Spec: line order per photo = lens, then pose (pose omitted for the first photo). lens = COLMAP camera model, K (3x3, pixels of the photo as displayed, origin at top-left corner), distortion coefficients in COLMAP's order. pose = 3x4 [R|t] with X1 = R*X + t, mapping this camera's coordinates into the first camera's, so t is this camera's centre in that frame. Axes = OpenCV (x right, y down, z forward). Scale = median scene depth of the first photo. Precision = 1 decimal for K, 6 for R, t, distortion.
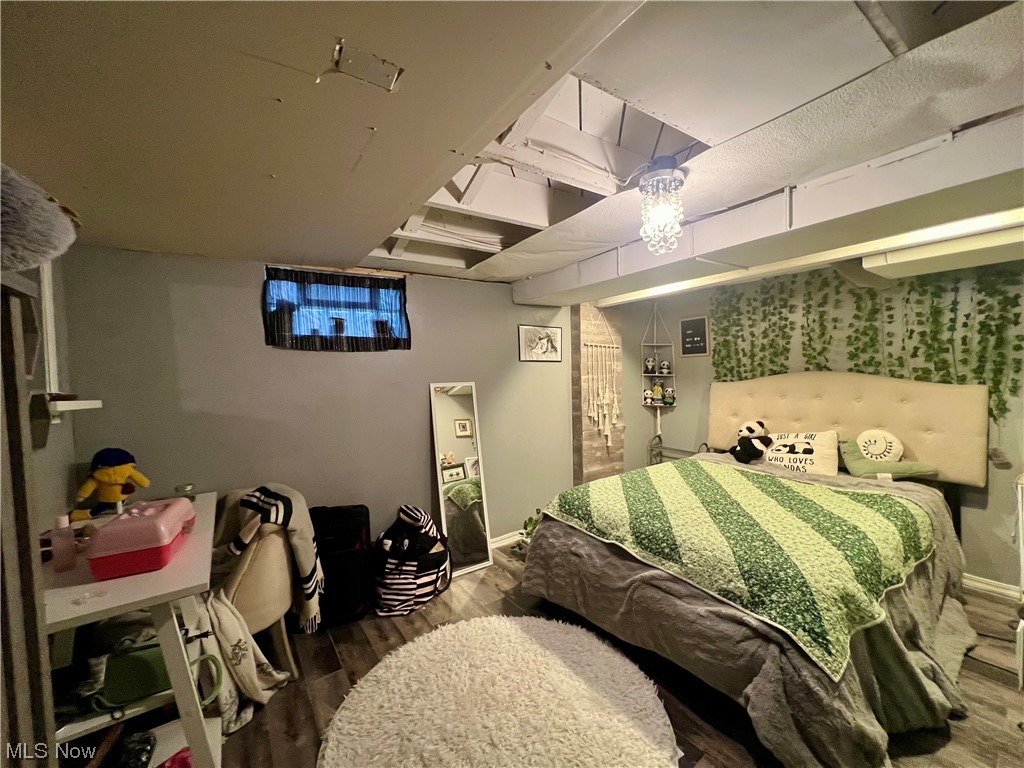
lens RADIAL K [[409.0, 0, 510.0], [0, 409.0, 384.0], [0, 0, 1]] dist [-0.000841, 0.000307]
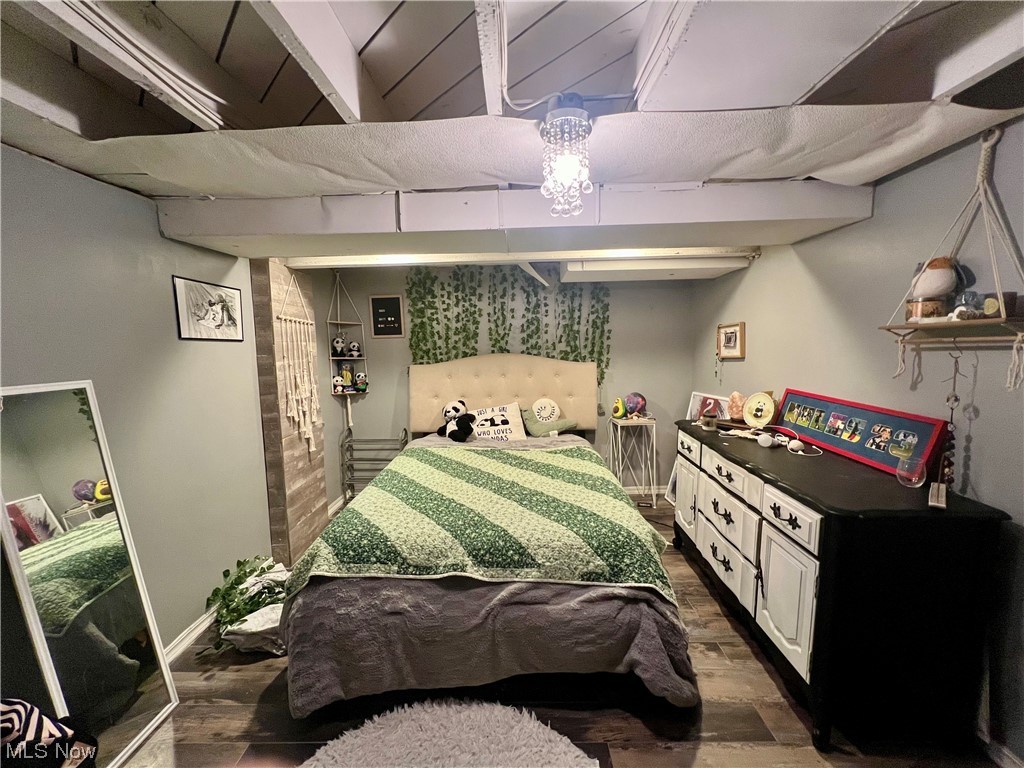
lens RADIAL K [[409.0, 0, 510.0], [0, 409.0, 384.0], [0, 0, 1]] dist [-0.000841, 0.000307]
pose [[0.583128, -0.067611, 0.809562, -0.193895], [0.029097, 0.997630, 0.062359, -0.016195], [-0.811859, -0.012808, 0.583713, 0.299452]]
